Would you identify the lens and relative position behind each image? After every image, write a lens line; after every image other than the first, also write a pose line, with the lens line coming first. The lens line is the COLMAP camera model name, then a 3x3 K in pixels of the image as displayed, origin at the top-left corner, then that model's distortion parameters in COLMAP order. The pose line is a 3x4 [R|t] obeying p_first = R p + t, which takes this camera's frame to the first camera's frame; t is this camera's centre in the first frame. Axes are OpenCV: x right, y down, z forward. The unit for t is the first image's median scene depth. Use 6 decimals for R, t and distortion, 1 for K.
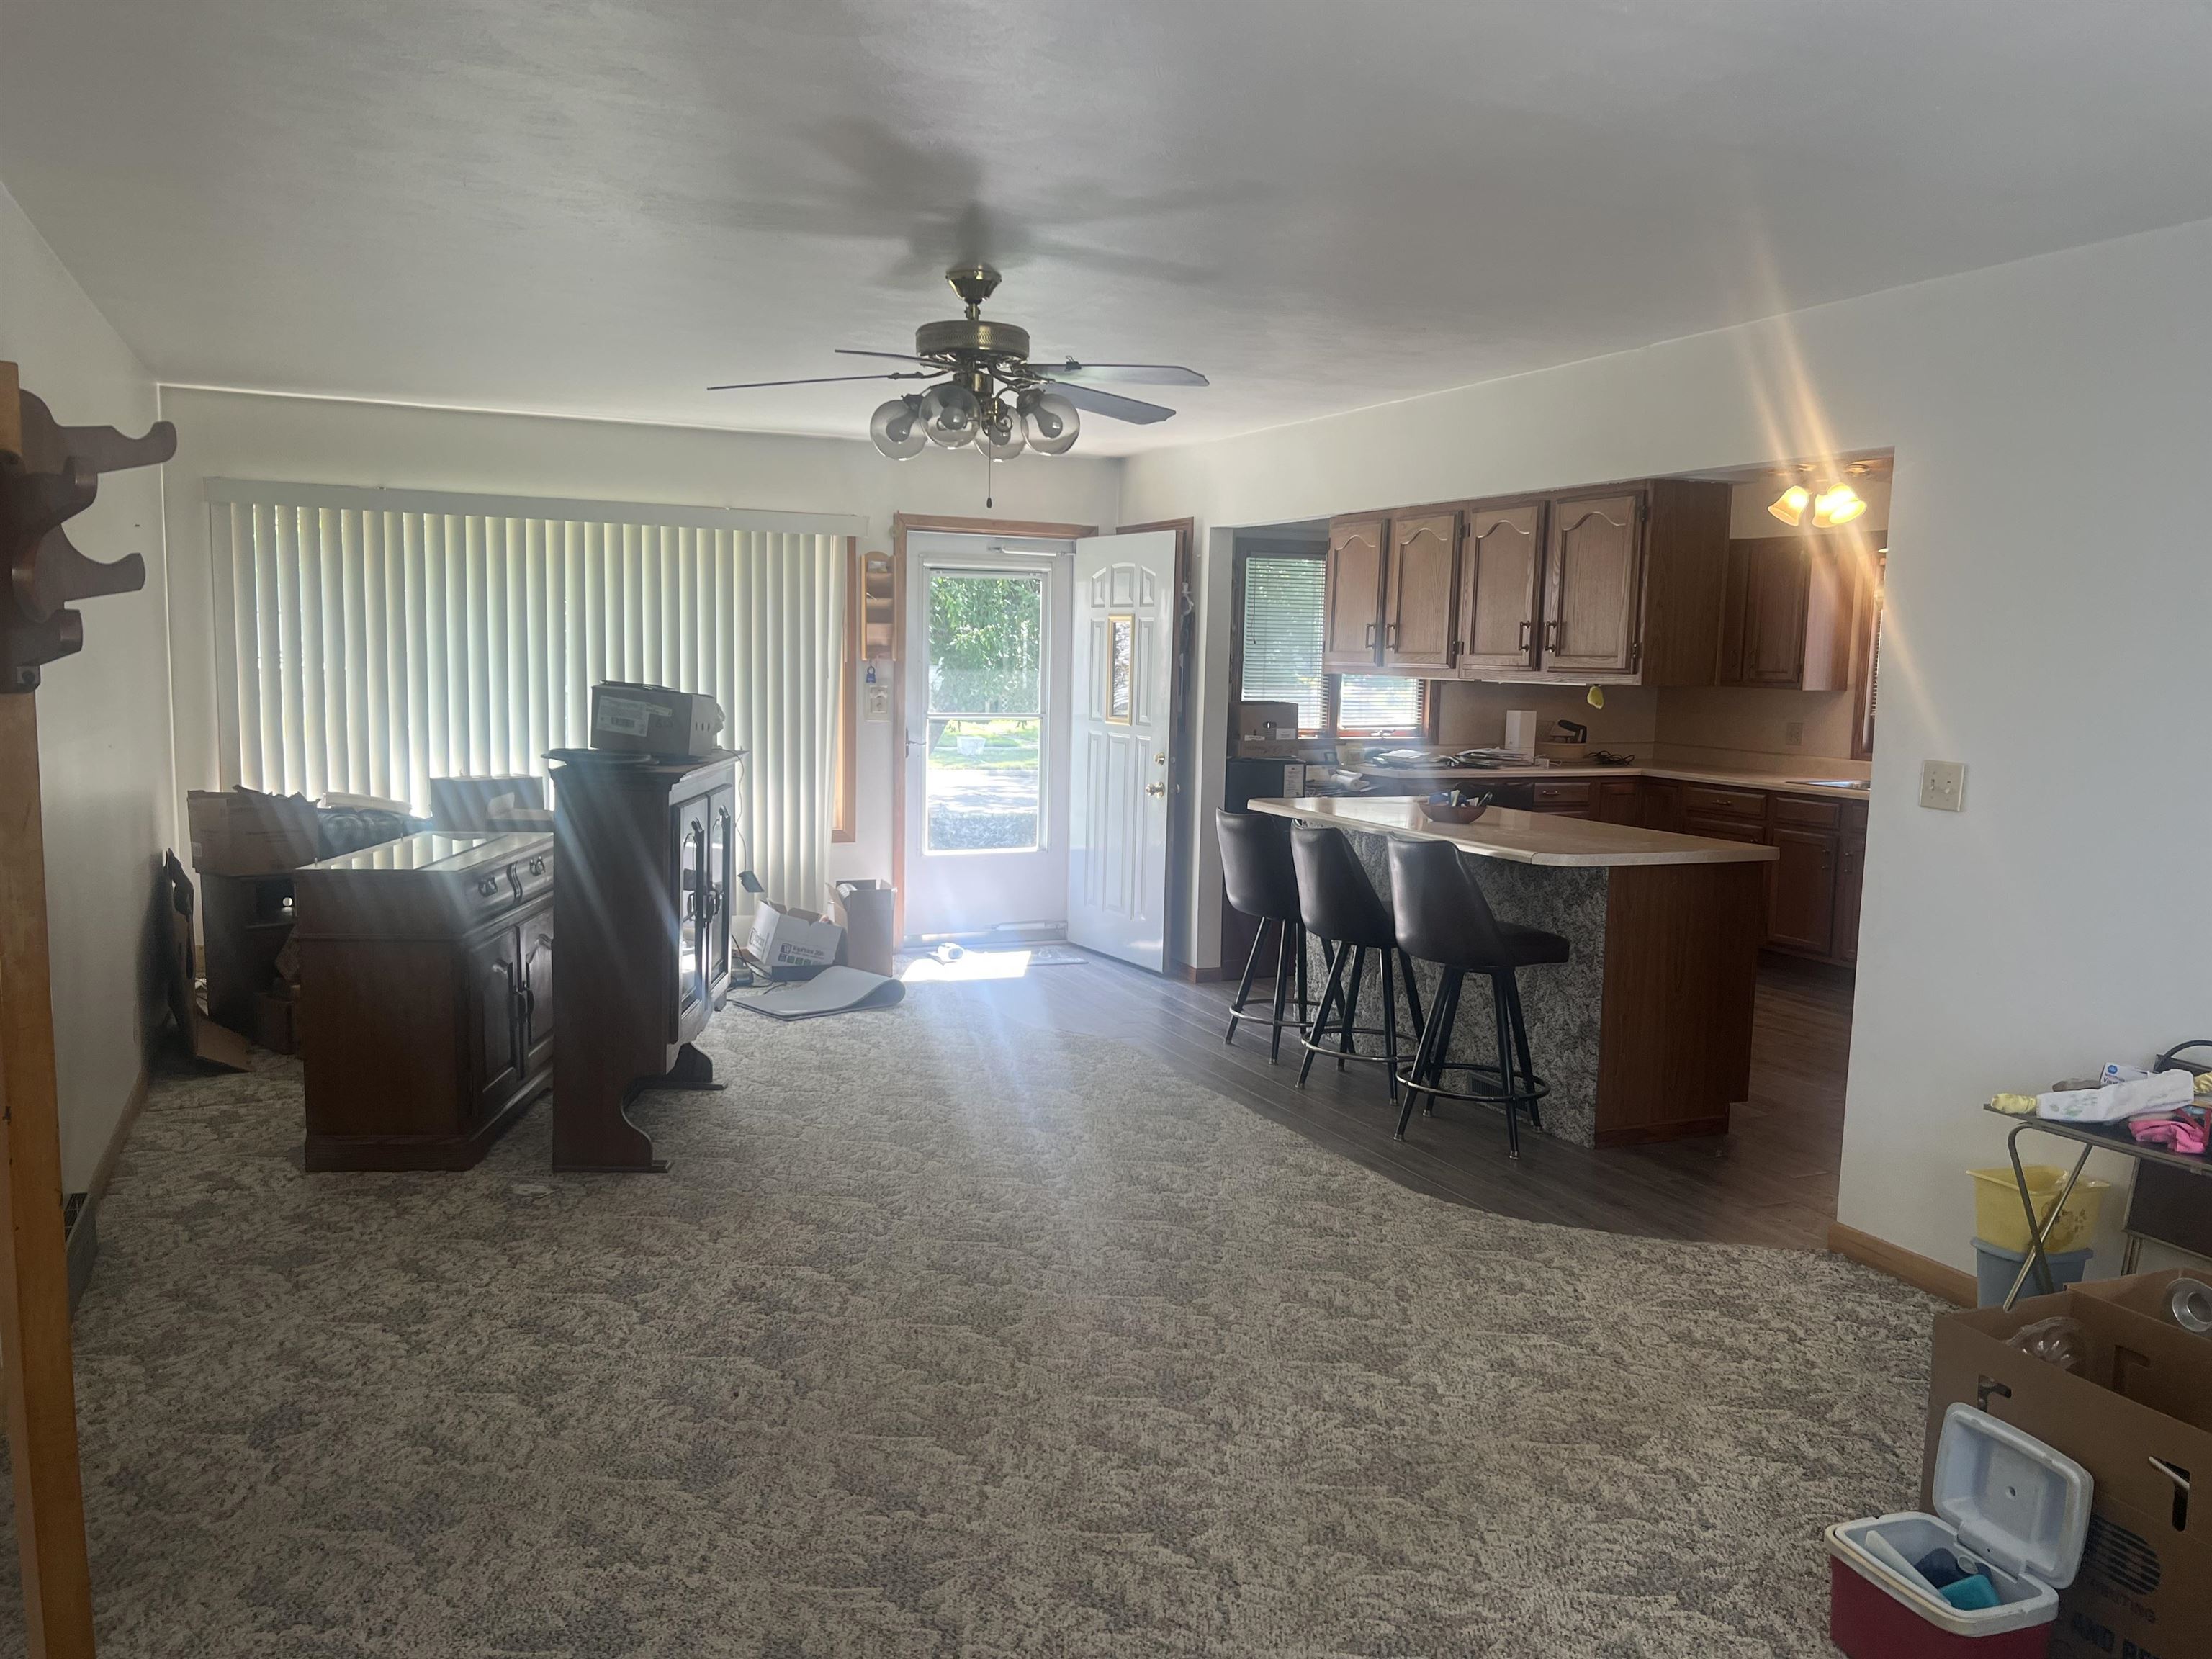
lens RADIAL K [[1722.4, 0, 1116.6], [0, 1722.4, 861.4], [0, 0, 1]] dist [0.043844, -0.065369]
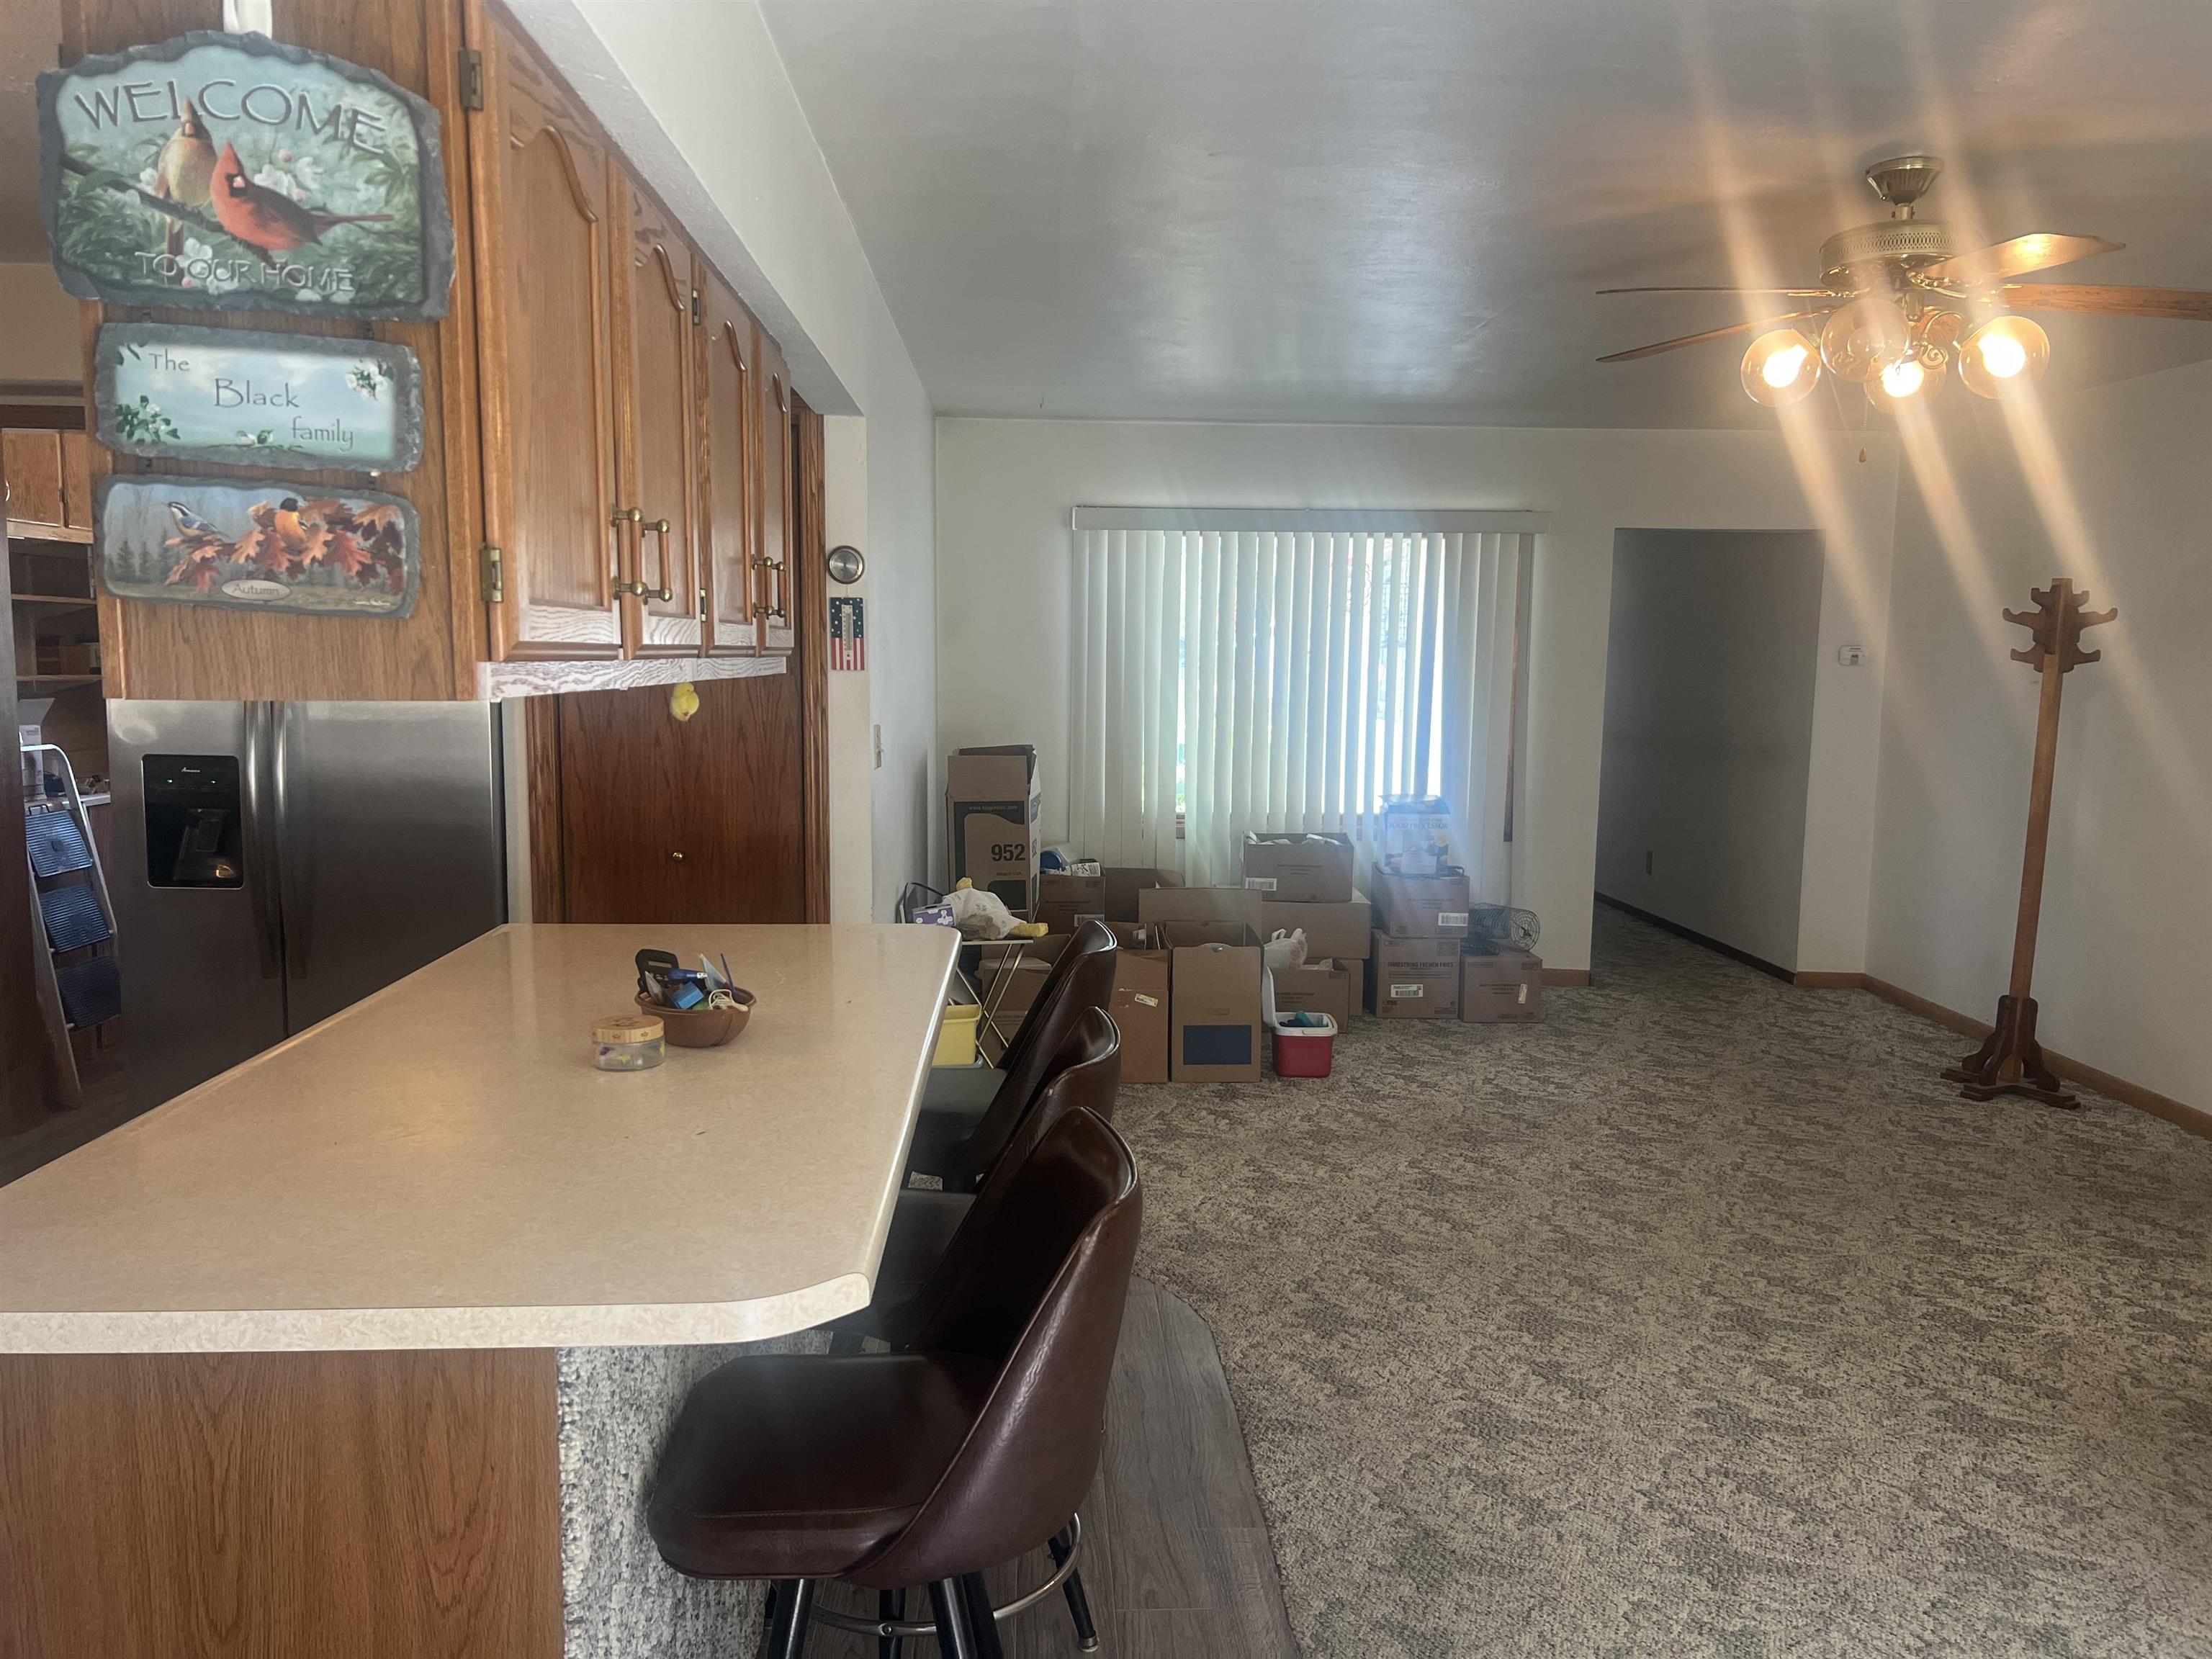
lens RADIAL K [[1661.2, 0, 1101.1], [0, 1661.2, 856.4], [0, 0, 1]] dist [0.045968, -0.056319]
pose [[-0.929888, -0.080759, 0.358869, -0.034734], [0.010289, 0.969510, 0.244838, -0.191142], [-0.367700, 0.231364, -0.900704, 1.580107]]
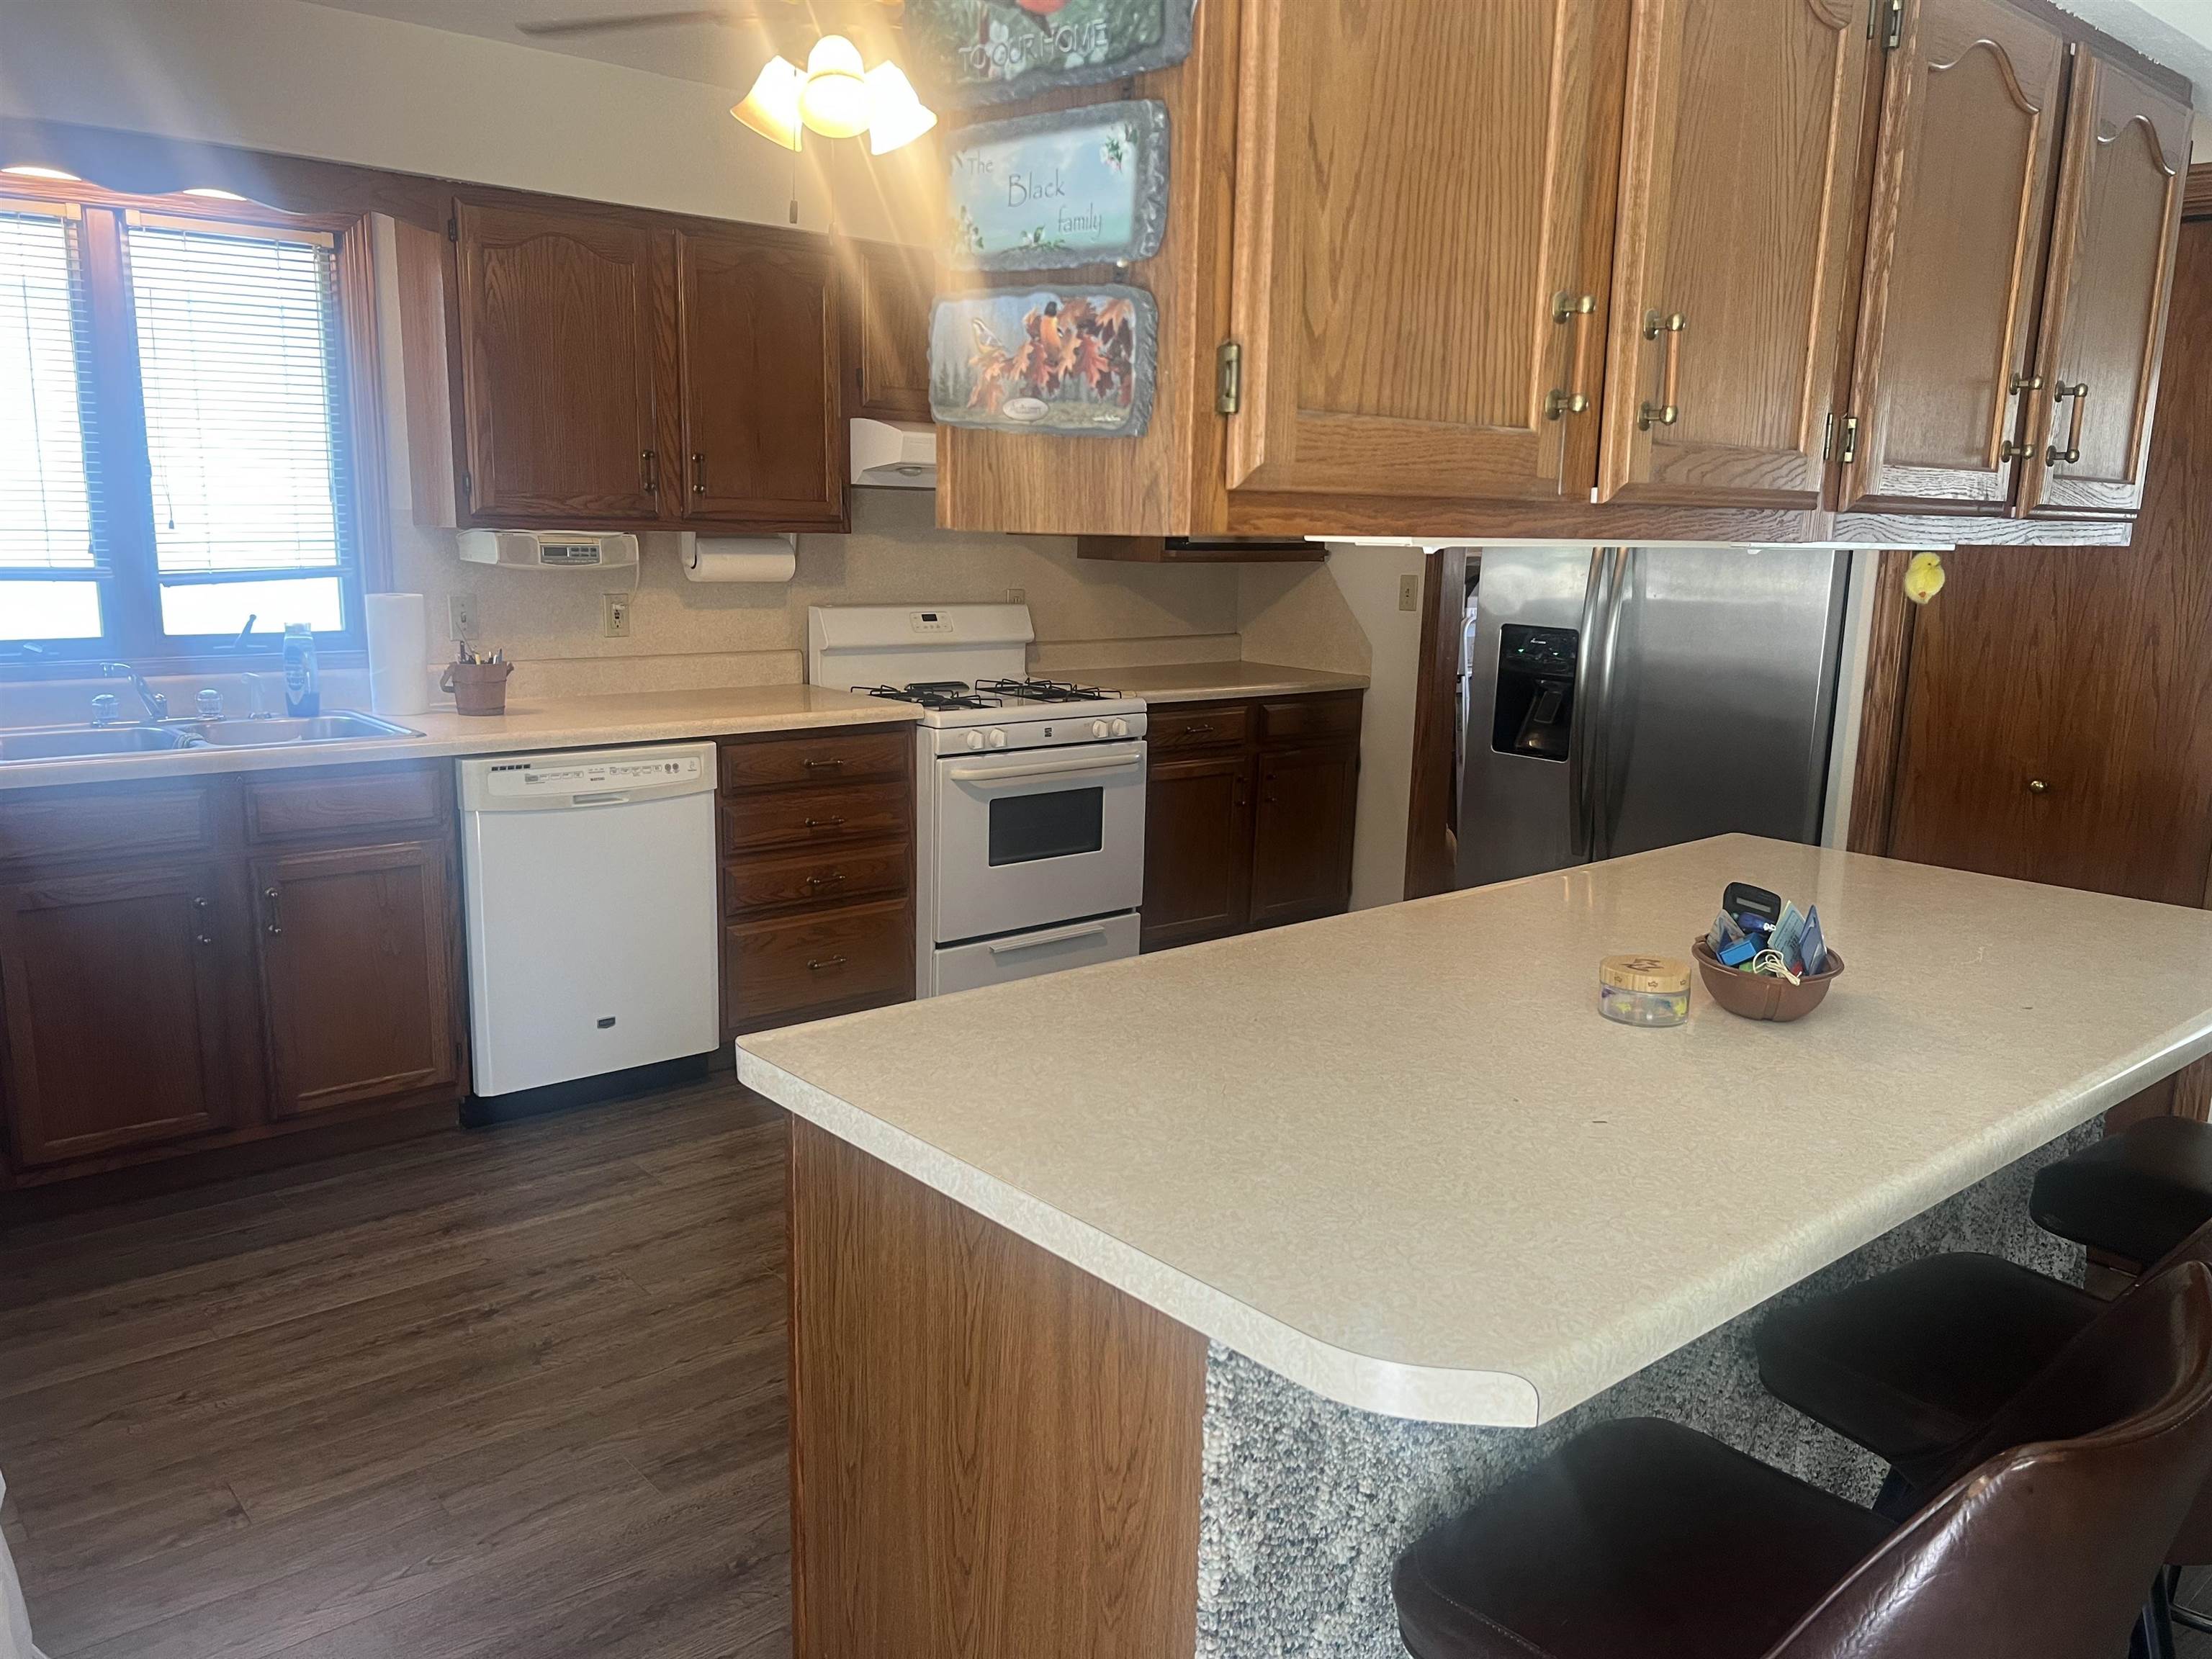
lens RADIAL K [[1661.2, 0, 1091.8], [0, 1661.2, 850.4], [0, 0, 1]] dist [0.045968, -0.056319]
pose [[-0.287254, -0.219370, 0.932396, -0.056381], [0.088460, 0.963186, 0.253867, -0.166765], [-0.953761, 0.155404, -0.257273, 1.441130]]
